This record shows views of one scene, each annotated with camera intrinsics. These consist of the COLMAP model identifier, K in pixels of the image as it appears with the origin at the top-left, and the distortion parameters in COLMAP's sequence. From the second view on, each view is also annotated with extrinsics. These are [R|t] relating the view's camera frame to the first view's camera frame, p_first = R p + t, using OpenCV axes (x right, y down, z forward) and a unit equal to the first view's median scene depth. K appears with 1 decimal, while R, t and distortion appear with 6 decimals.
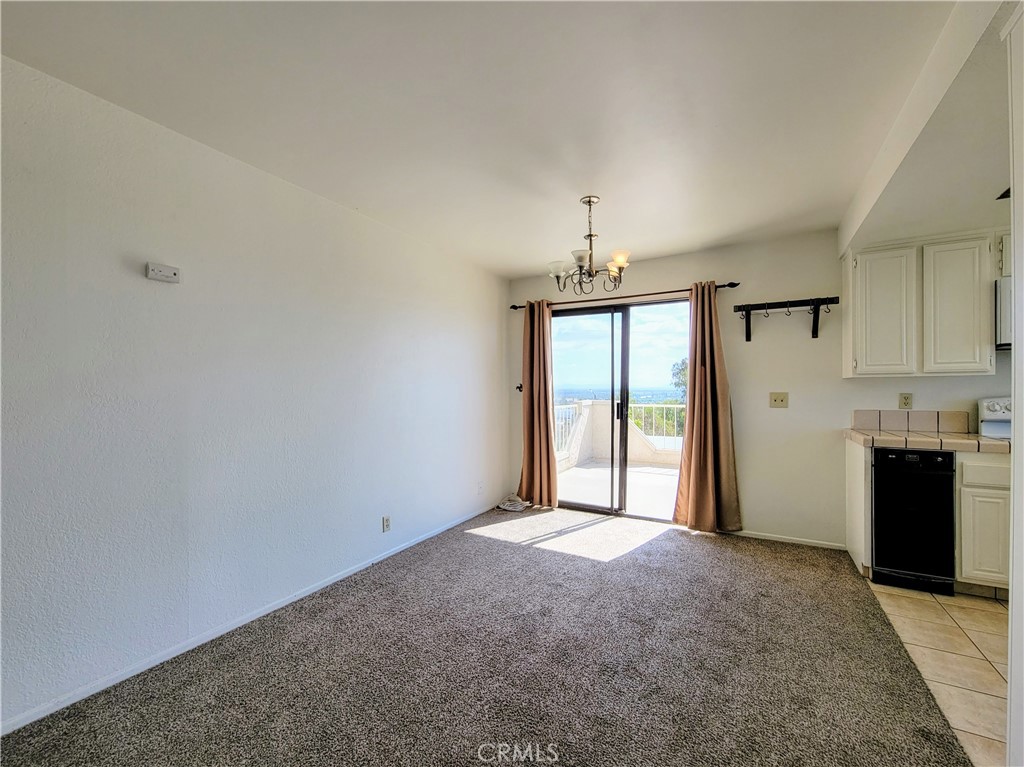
lens RADIAL K [[431.9, 0, 515.2], [0, 431.9, 387.2], [0, 0, 1]] dist [-0.001217, 0.000044]
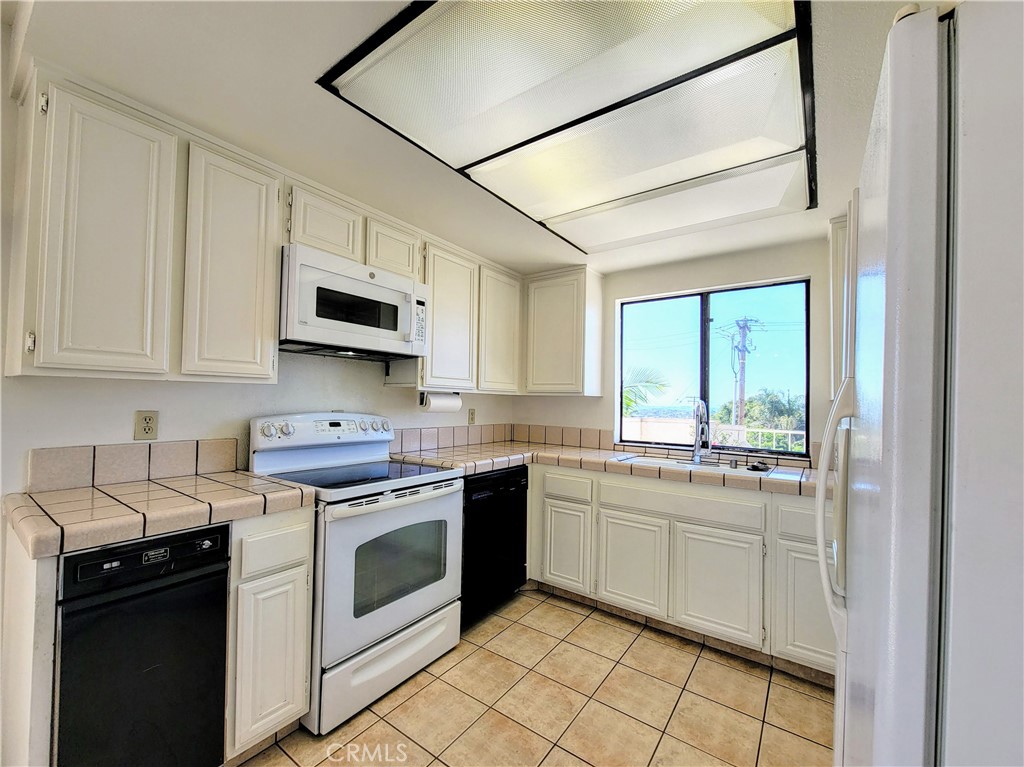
lens RADIAL K [[431.9, 0, 511.2], [0, 431.9, 392.2], [0, 0, 1]] dist [-0.001217, 0.000044]
pose [[0.129483, 0.023831, 0.991295, 0.471193], [-0.026728, 0.999432, -0.020536, -0.011406], [-0.991221, -0.023836, 0.130046, 0.526861]]
